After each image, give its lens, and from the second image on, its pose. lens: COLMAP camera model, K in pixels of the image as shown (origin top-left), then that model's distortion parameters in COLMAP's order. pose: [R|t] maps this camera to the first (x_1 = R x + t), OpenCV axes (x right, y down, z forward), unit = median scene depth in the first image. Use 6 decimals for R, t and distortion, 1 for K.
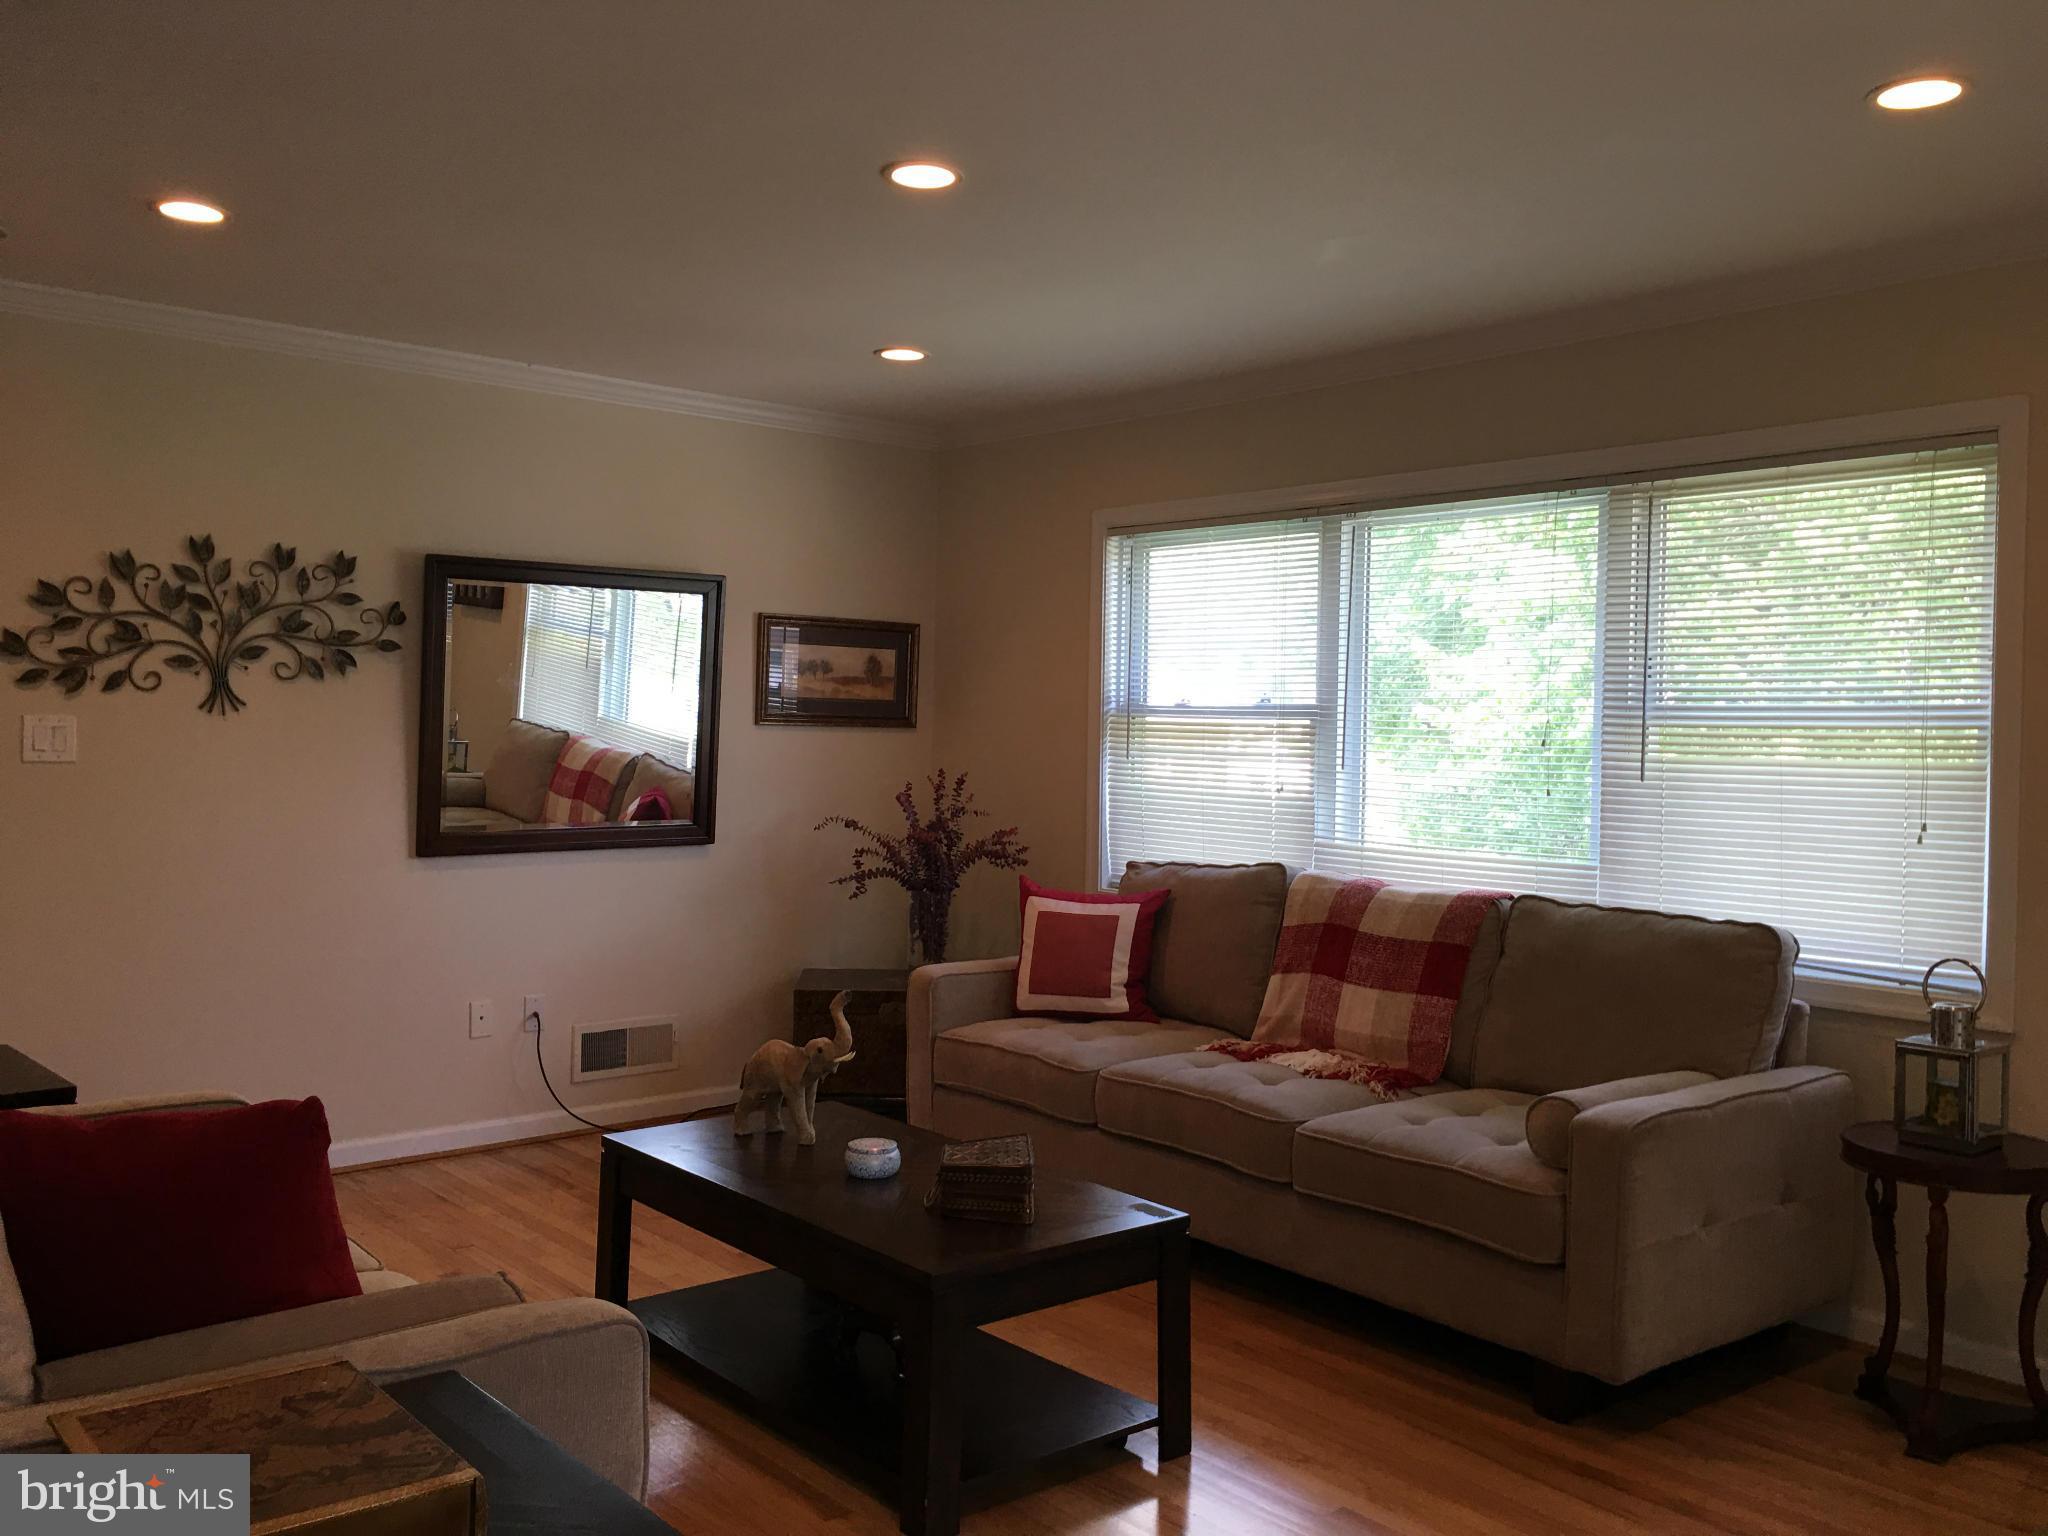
lens RADIAL K [[1736.4, 0, 1024.0], [0, 1736.4, 768.0], [0, 0, 1]] dist [0.044380, -0.001158]
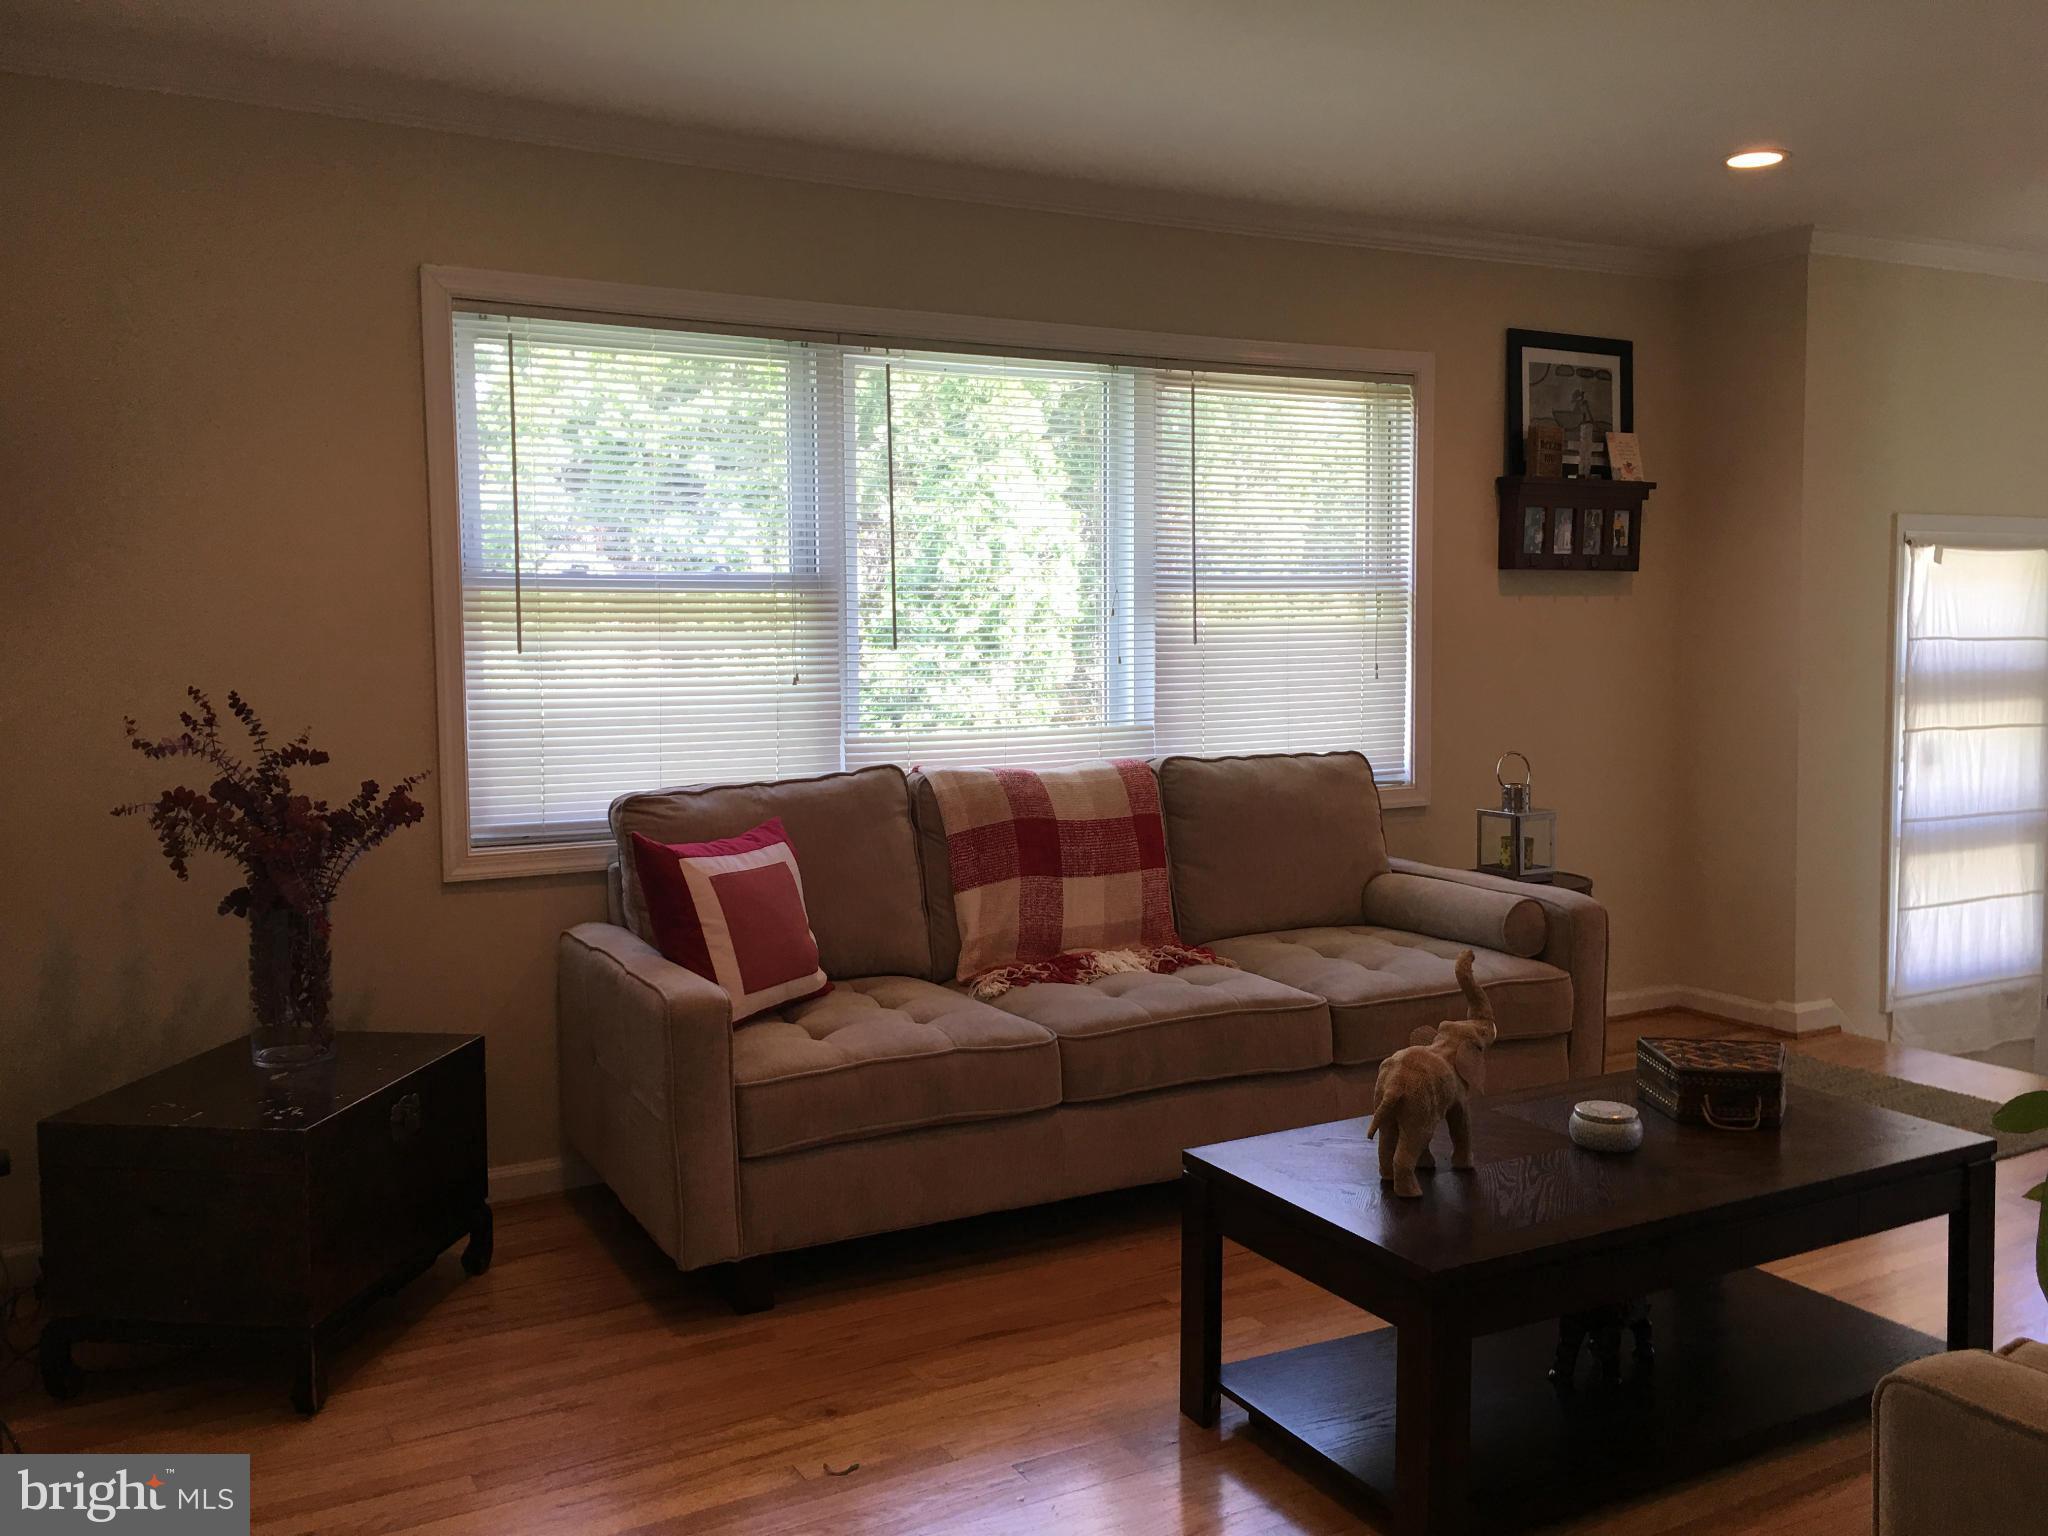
lens RADIAL K [[1736.4, 0, 1024.0], [0, 1736.4, 768.0], [0, 0, 1]] dist [0.044380, -0.001158]
pose [[0.201295, -0.114676, 0.972795, -0.700018], [0.029173, 0.993385, 0.111066, -0.037325], [-0.979096, 0.006022, 0.203309, 0.817644]]
